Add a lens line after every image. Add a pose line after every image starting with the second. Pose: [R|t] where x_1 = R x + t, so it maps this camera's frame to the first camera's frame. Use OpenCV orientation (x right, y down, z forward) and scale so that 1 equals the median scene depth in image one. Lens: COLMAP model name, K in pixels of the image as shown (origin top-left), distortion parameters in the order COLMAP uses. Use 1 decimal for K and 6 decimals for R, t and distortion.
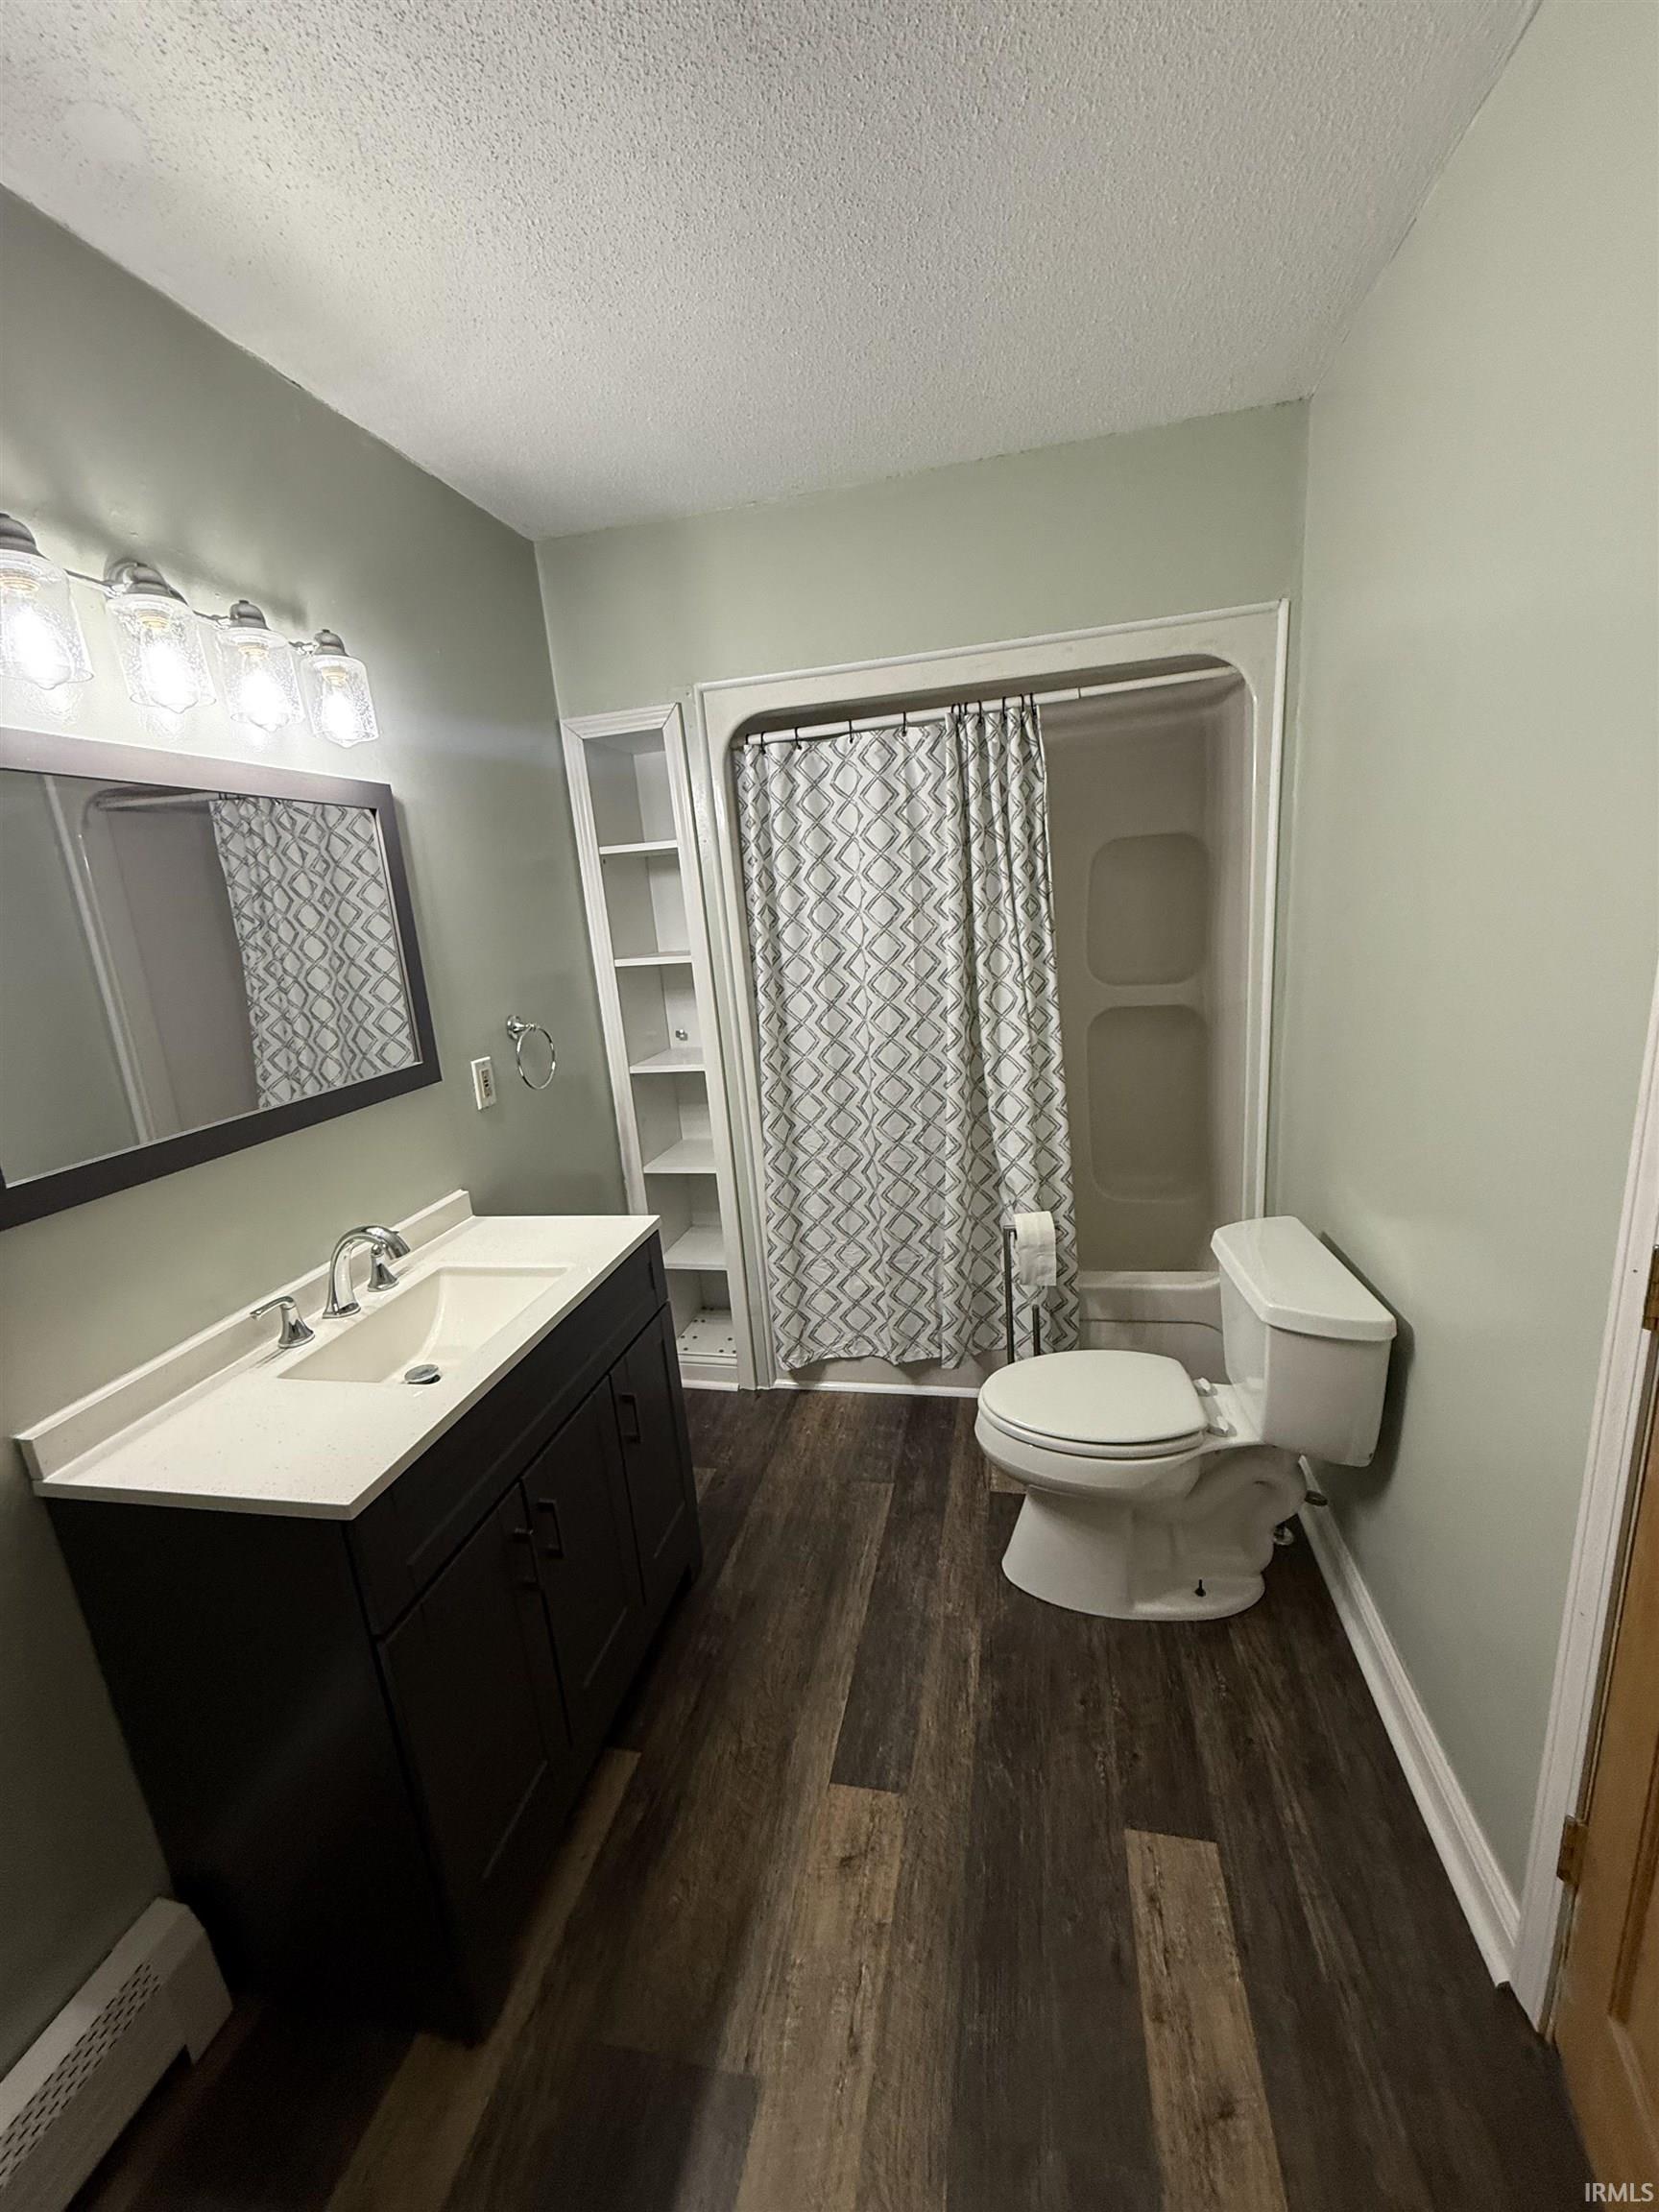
lens RADIAL K [[873.6, 0, 844.0], [0, 873.6, 1100.6], [0, 0, 1]] dist [-0.000077, -0.000150]
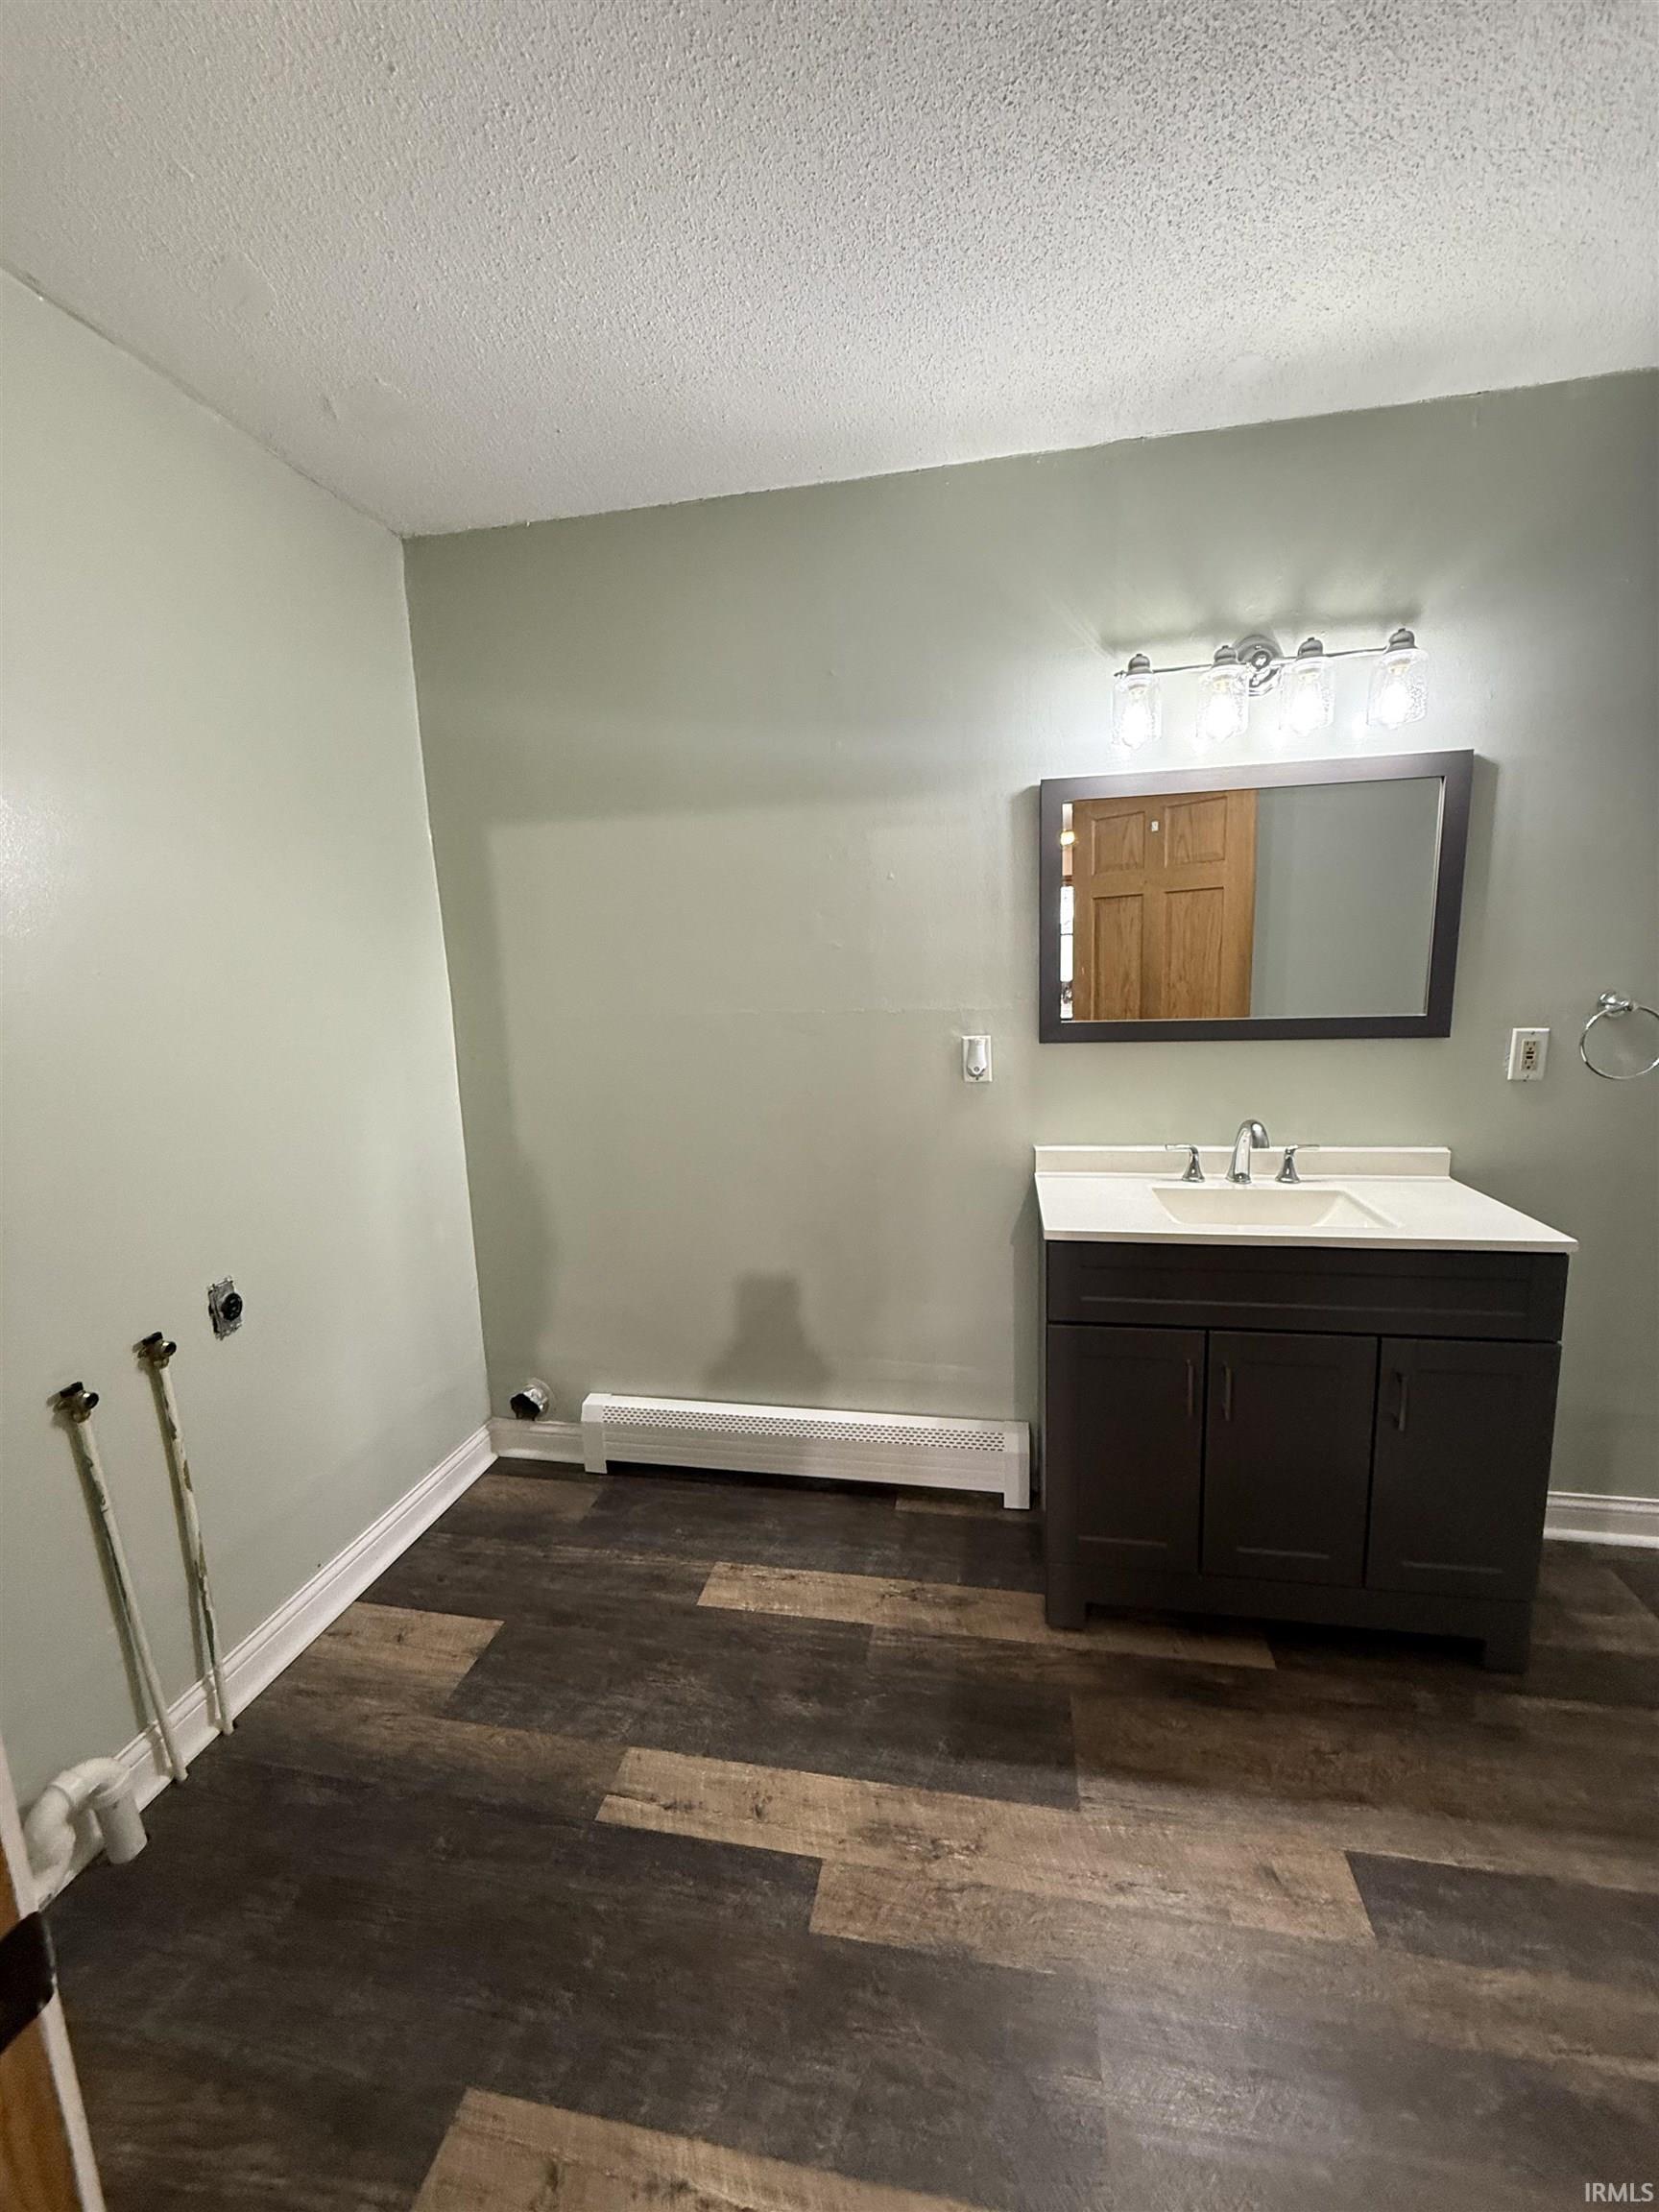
lens RADIAL K [[873.6, 0, 836.7], [0, 873.6, 1107.7], [0, 0, 1]] dist [-0.000077, -0.000150]
pose [[0.024300, 0.243268, -0.969655, 0.646465], [-0.198737, 0.951757, 0.233798, -0.049065], [0.979752, 0.187025, 0.071474, 0.282264]]
